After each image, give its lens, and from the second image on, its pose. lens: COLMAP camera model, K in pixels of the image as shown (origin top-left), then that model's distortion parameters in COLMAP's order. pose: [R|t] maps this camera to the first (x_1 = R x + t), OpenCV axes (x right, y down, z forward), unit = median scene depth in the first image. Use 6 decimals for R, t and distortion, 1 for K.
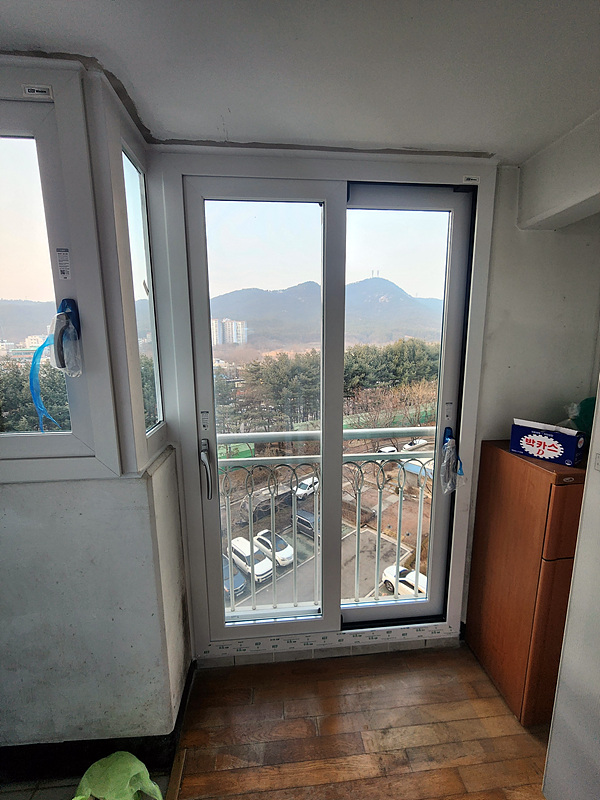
lens RADIAL K [[313.5, 0, 300.0], [0, 313.5, 400.0], [0, 0, 1]] dist [0.001599, 0.000336]
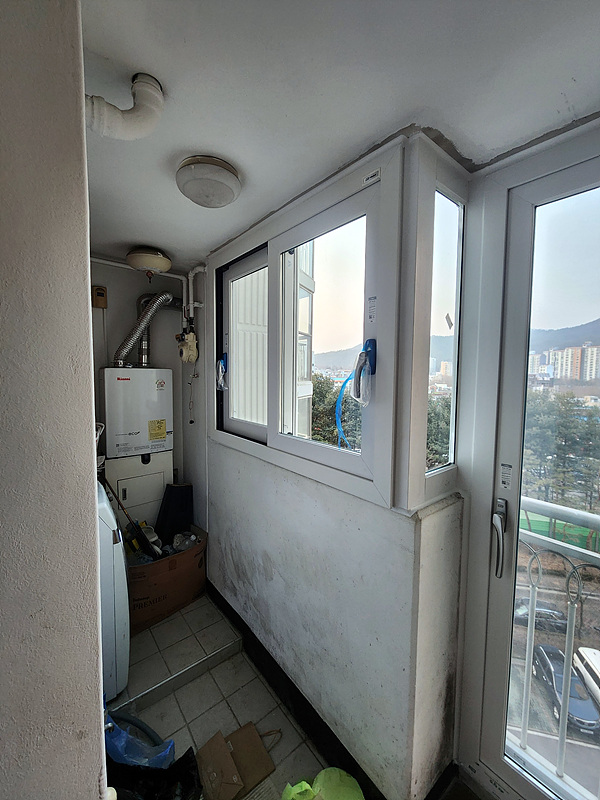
lens RADIAL K [[325.9, 0, 300.0], [0, 325.9, 400.0], [0, 0, 1]] dist [-0.003733, -0.000556]
pose [[0.565419, 0.082145, -0.820703, 0.084617], [-0.168360, 0.985573, -0.017344, -0.029575], [0.807438, 0.147980, 0.571091, 0.108951]]
